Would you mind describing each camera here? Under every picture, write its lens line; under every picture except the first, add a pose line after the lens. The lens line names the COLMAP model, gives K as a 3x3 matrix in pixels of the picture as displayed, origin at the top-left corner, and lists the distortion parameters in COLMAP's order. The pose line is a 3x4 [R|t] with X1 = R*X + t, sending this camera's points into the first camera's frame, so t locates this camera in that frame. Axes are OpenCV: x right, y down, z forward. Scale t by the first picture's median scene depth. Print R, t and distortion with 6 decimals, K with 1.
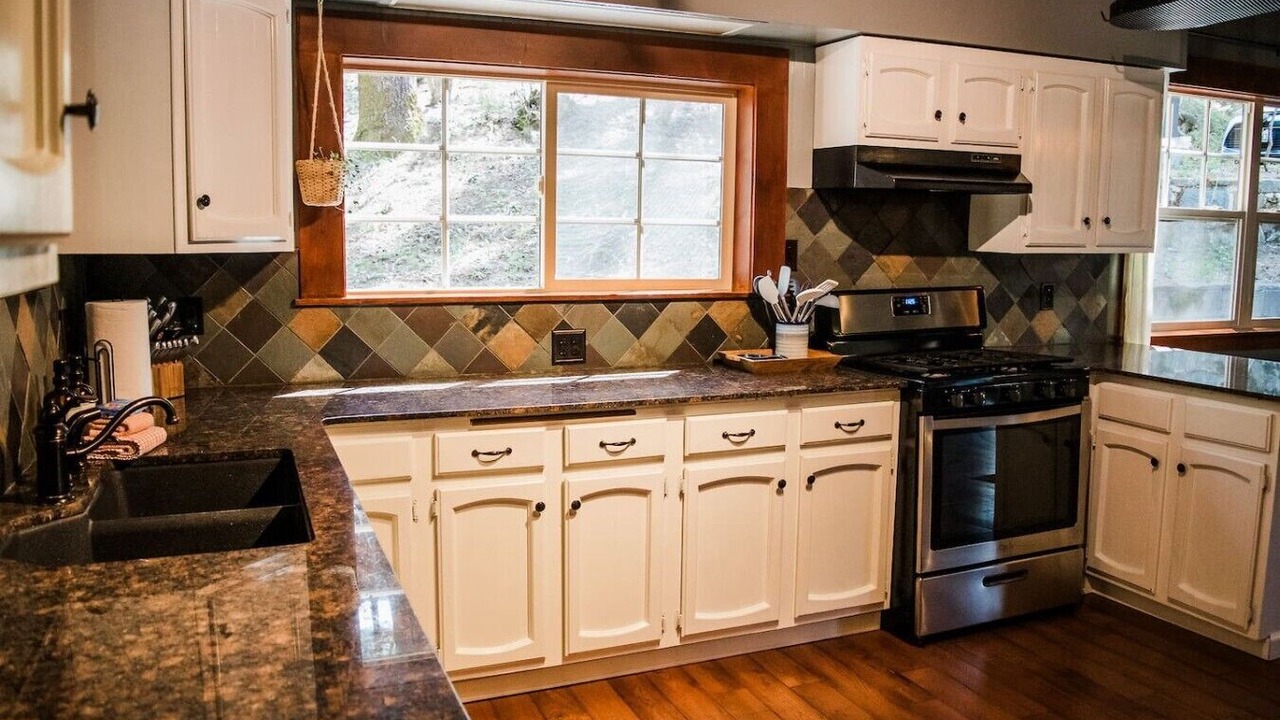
lens RADIAL K [[1000.0, 0, 640.0], [0, 1000.0, 360.0], [0, 0, 1]] dist [-0.093819, 0.012266]
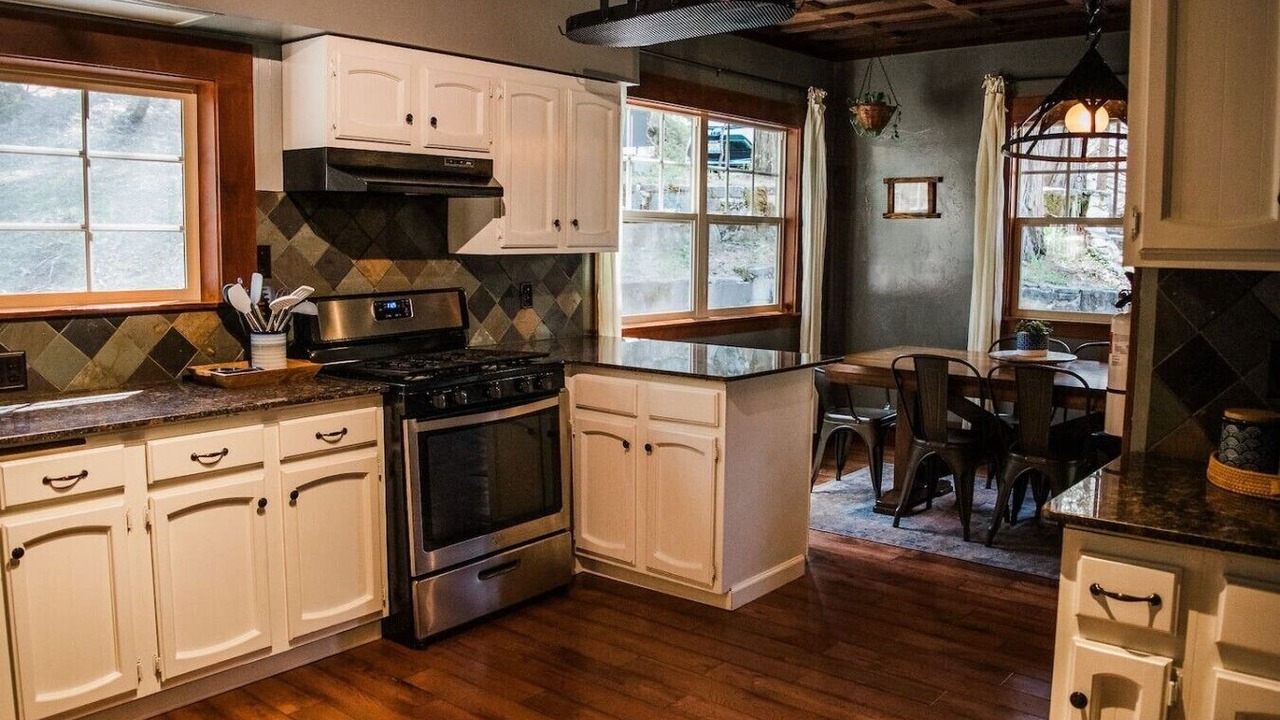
lens RADIAL K [[1000.0, 0, 640.0], [0, 1000.0, 360.0], [0, 0, 1]] dist [-0.093819, 0.012266]
pose [[0.885823, -0.057281, 0.460475, 0.032652], [0.059402, 0.998185, 0.009898, 0.000831], [-0.460206, 0.018585, 0.887618, 0.001794]]
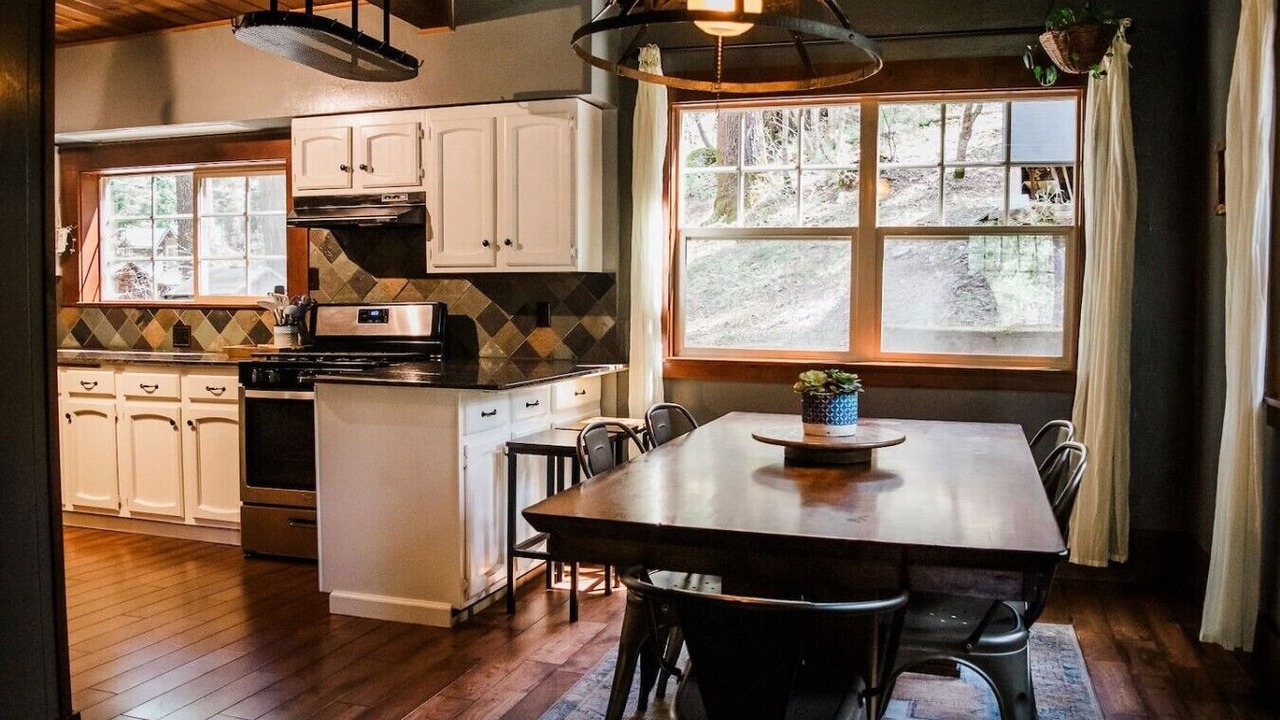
lens RADIAL K [[1000.0, 0, 640.0], [0, 1000.0, 360.0], [0, 0, 1]] dist [-0.093819, 0.012266]
pose [[0.763788, 0.038140, -0.644339, 1.458995], [-0.084546, 0.995564, -0.041291, 0.026682], [0.639906, 0.086014, 0.763624, 0.269352]]
